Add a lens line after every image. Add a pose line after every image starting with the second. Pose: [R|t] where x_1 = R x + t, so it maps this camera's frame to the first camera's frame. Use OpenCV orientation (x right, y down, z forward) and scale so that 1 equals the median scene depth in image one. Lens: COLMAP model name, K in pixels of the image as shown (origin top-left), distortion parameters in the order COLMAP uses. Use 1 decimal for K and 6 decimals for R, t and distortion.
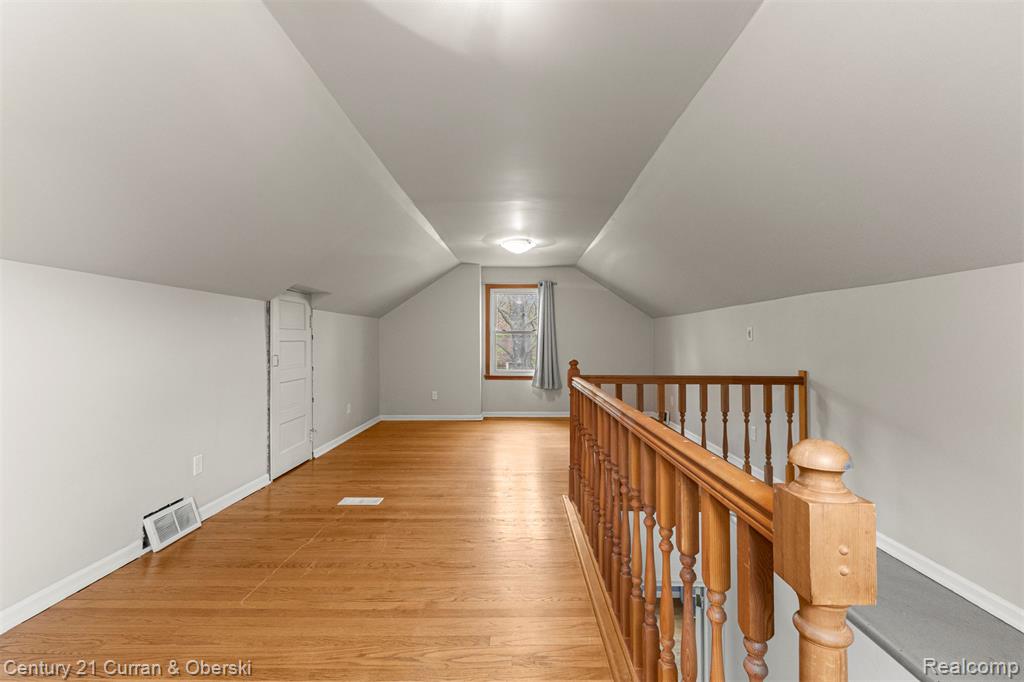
lens RADIAL K [[443.8, 0, 512.1], [0, 443.8, 338.6], [0, 0, 1]] dist [0.005388, 0.000281]
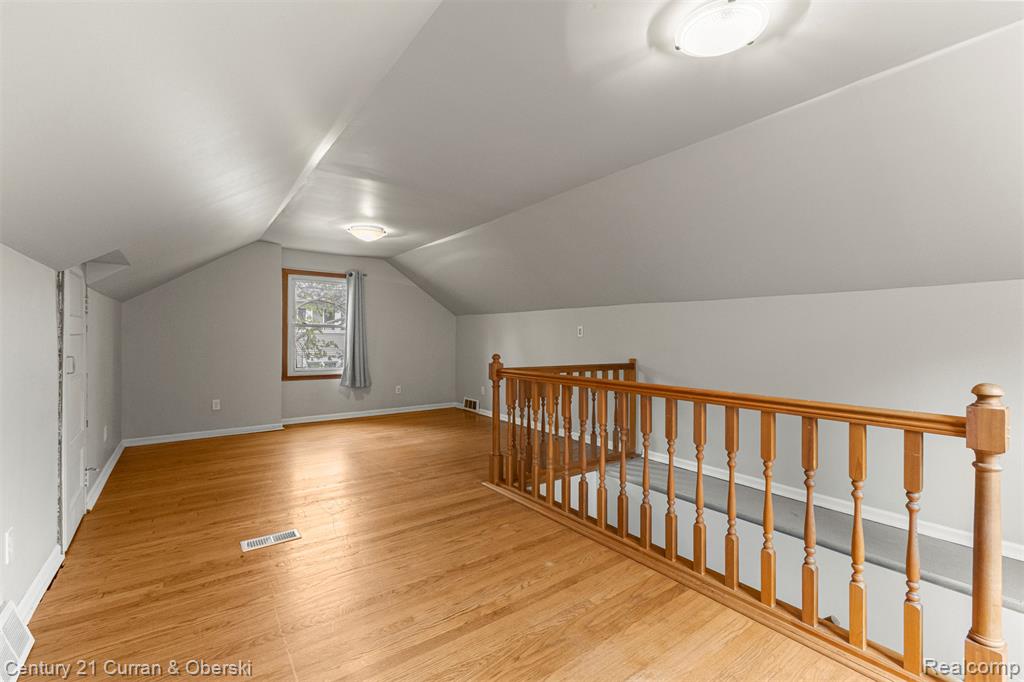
lens RADIAL K [[443.8, 0, 514.2], [0, 443.8, 339.4], [0, 0, 1]] dist [0.005388, 0.000281]
pose [[0.797289, 0.000715, 0.603597, -0.296604], [-0.008402, 0.999916, 0.009914, 0.000884], [-0.603539, -0.012976, 0.797228, 0.076155]]
